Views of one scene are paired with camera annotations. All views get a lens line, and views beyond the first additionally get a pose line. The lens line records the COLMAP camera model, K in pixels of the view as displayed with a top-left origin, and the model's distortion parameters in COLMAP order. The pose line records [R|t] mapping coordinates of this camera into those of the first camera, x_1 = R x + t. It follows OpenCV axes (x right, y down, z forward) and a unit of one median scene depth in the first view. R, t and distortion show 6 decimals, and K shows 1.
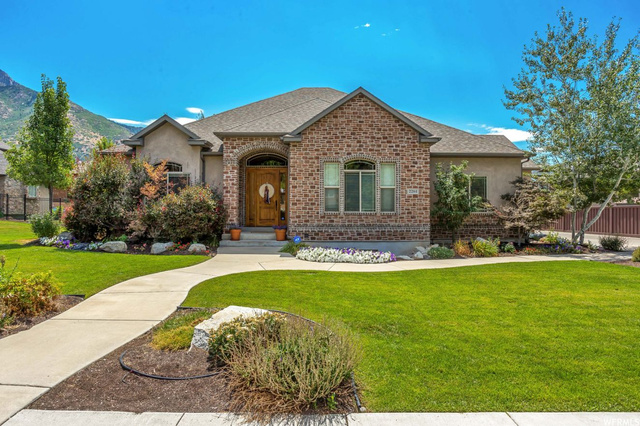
lens RADIAL K [[319.4, 0, 320.1], [0, 319.4, 207.3], [0, 0, 1]] dist [-0.021118, -0.000300]
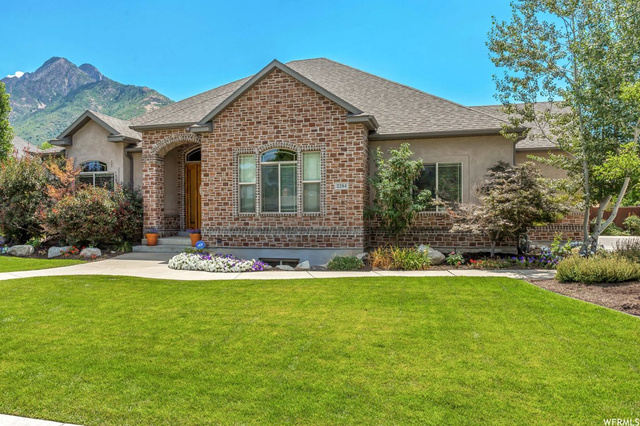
lens RADIAL K [[408.1, 0, 319.4], [0, 408.1, 217.0], [0, 0, 1]] dist [-0.005831, -0.000249]
pose [[0.968514, -0.008045, -0.248831, 0.488976], [0.012991, 0.999749, 0.018239, 0.007838], [0.248622, -0.020897, 0.968375, 0.006066]]
